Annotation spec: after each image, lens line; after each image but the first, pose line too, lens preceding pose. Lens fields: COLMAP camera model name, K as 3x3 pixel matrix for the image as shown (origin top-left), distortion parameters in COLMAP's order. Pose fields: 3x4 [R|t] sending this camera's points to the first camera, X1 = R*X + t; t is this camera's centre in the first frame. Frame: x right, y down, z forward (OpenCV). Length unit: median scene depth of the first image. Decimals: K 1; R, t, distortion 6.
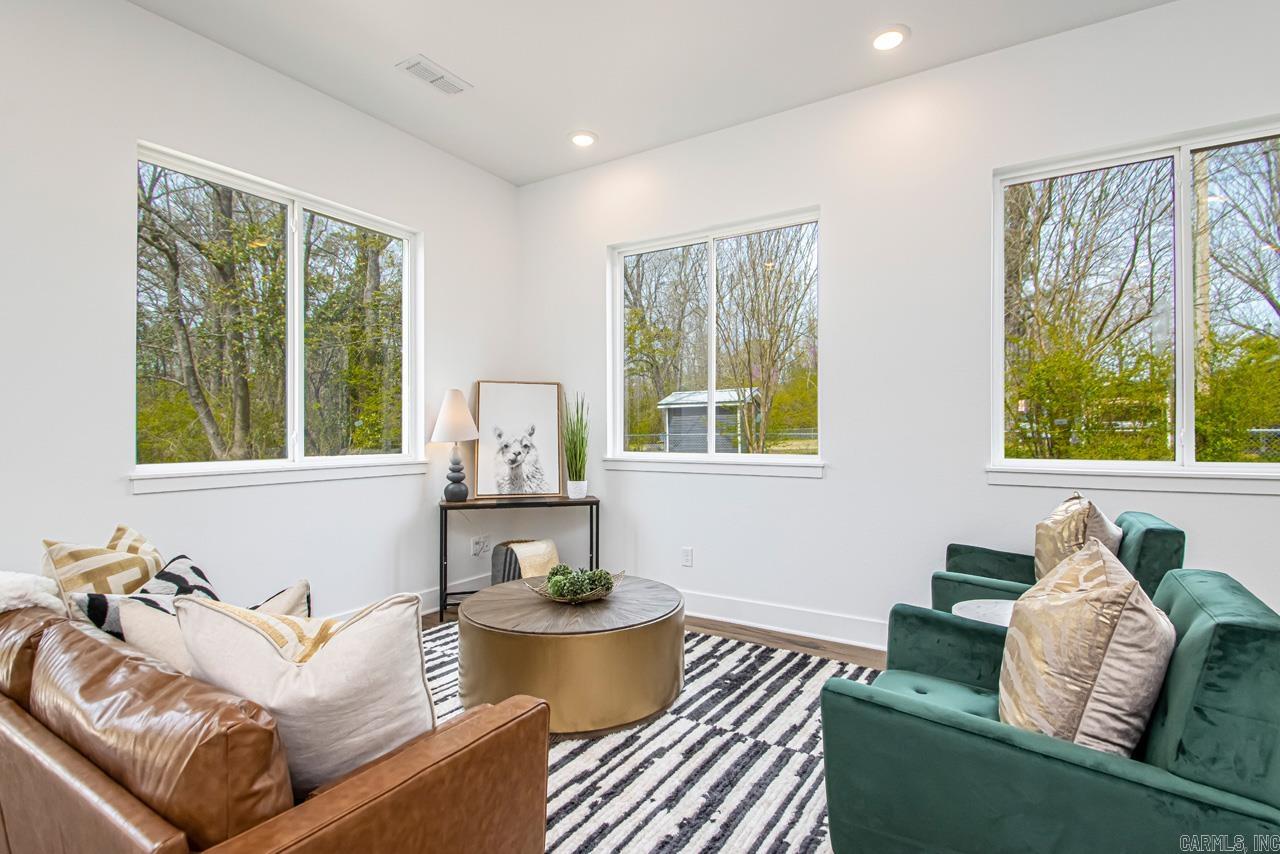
lens RADIAL K [[604.7, 0, 646.9], [0, 604.7, 435.4], [0, 0, 1]] dist [0.018306, -0.011233]
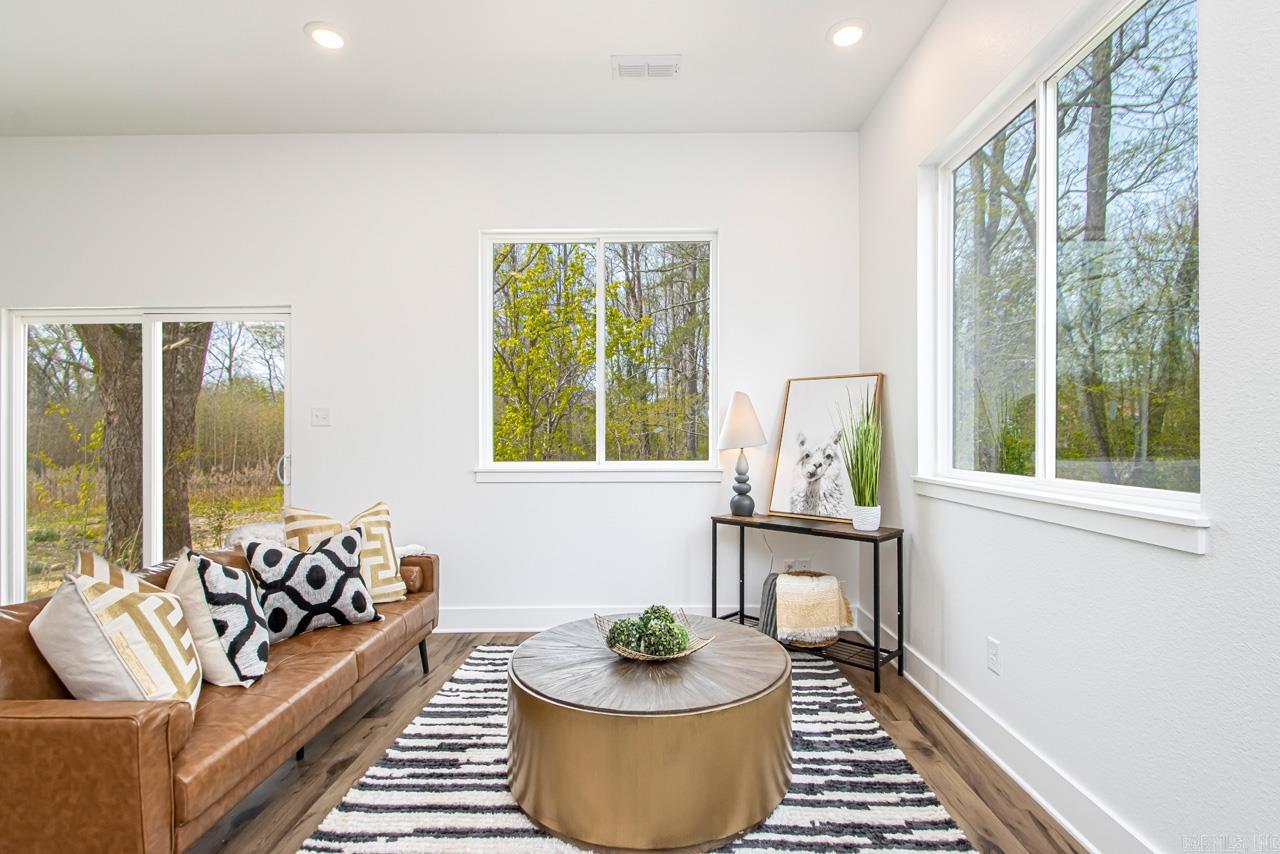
lens RADIAL K [[604.7, 0, 646.9], [0, 604.7, 435.4], [0, 0, 1]] dist [0.018306, -0.011233]
pose [[0.528814, -0.002290, -0.848735, 0.443724], [-0.004065, 0.999978, -0.005231, -0.005983], [0.848728, 0.006216, 0.528793, 0.473464]]
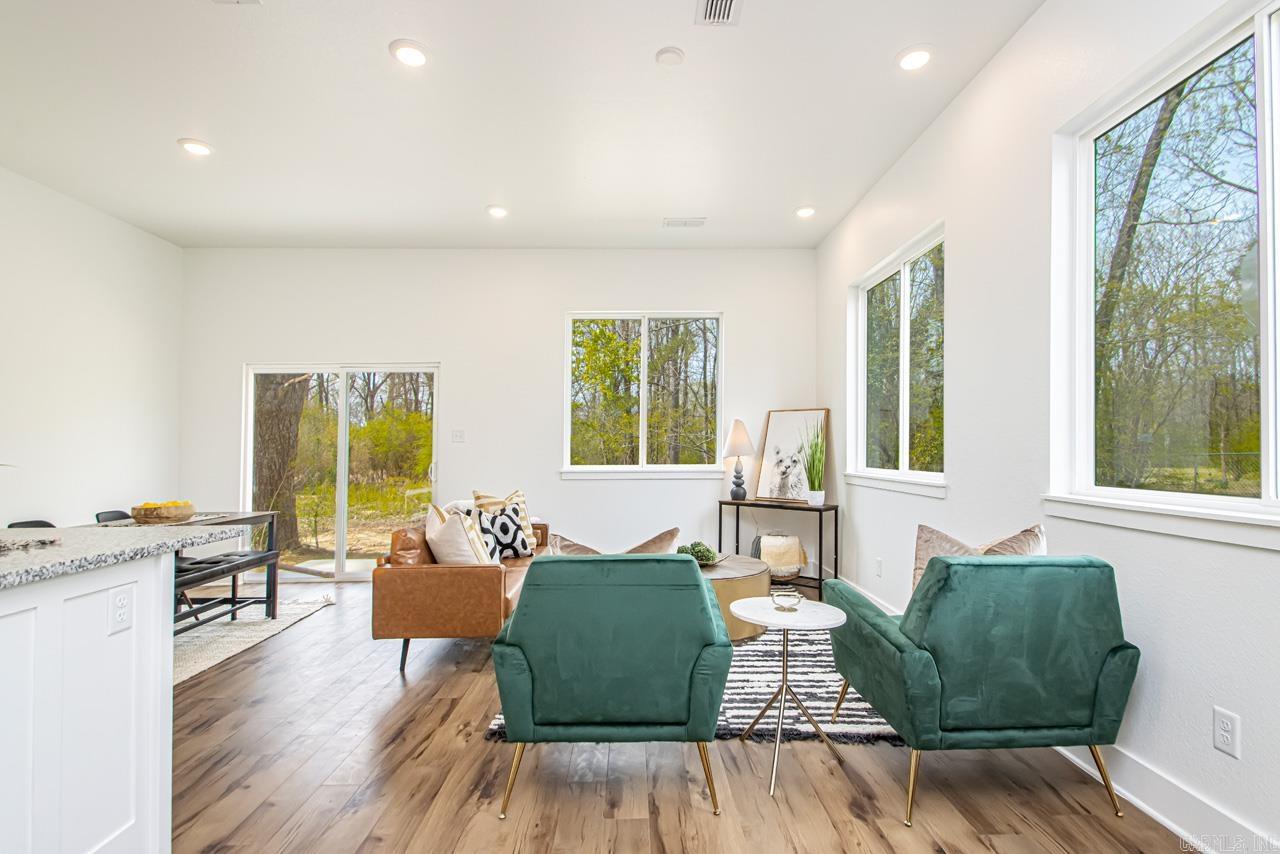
lens RADIAL K [[579.3, 0, 642.9], [0, 579.3, 472.6], [0, 0, 1]] dist [-0.000450, -0.000021]
pose [[0.546923, 0.033366, -0.836518, 0.793275], [-0.001757, 0.999249, 0.038709, -0.005693], [0.837181, -0.019701, 0.546571, 0.110693]]
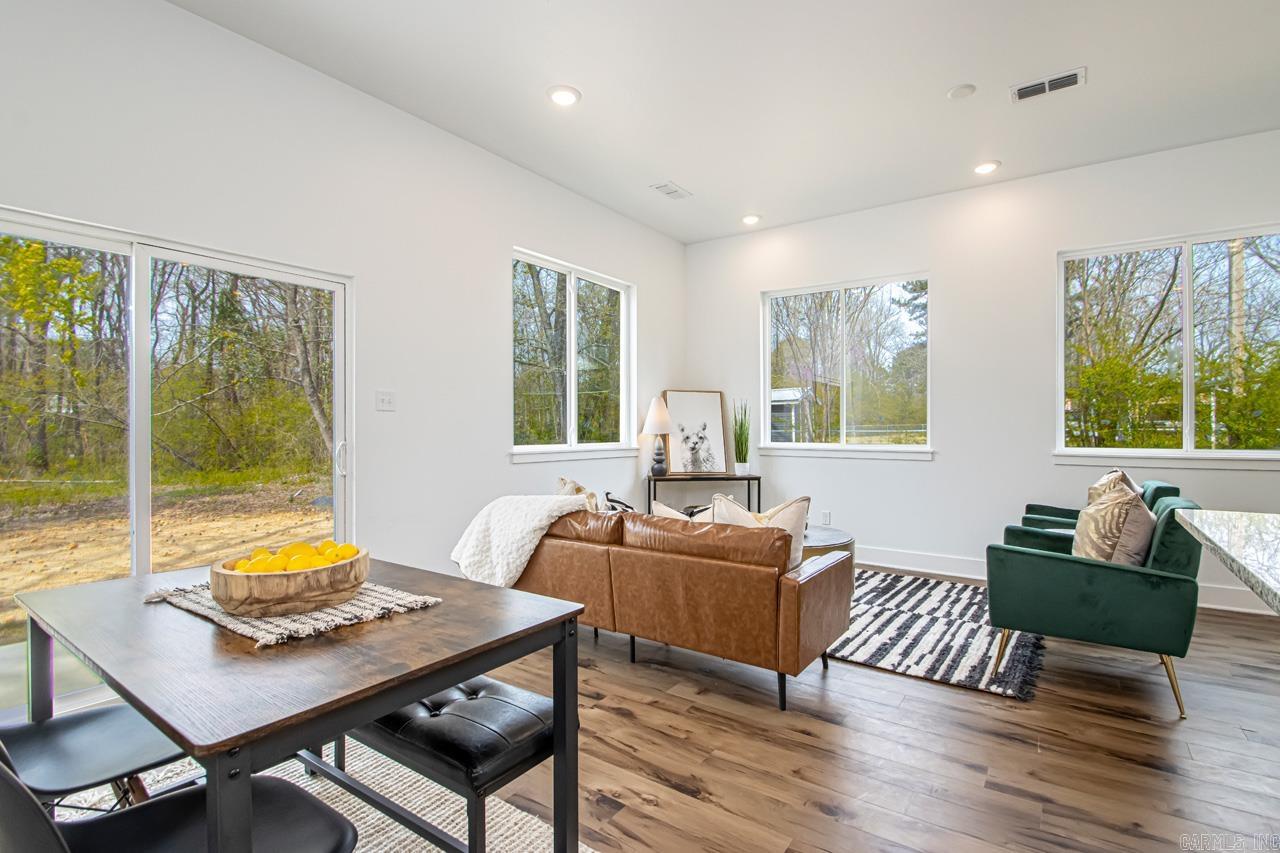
lens RADIAL K [[596.3, 0, 646.6], [0, 596.3, 430.2], [0, 0, 1]] dist [0.019870, -0.020912]
pose [[0.998216, 0.004767, -0.059516, -0.307603], [-0.005014, 0.999979, -0.004006, 0.008376], [0.059496, 0.004297, 0.998219, -0.461785]]
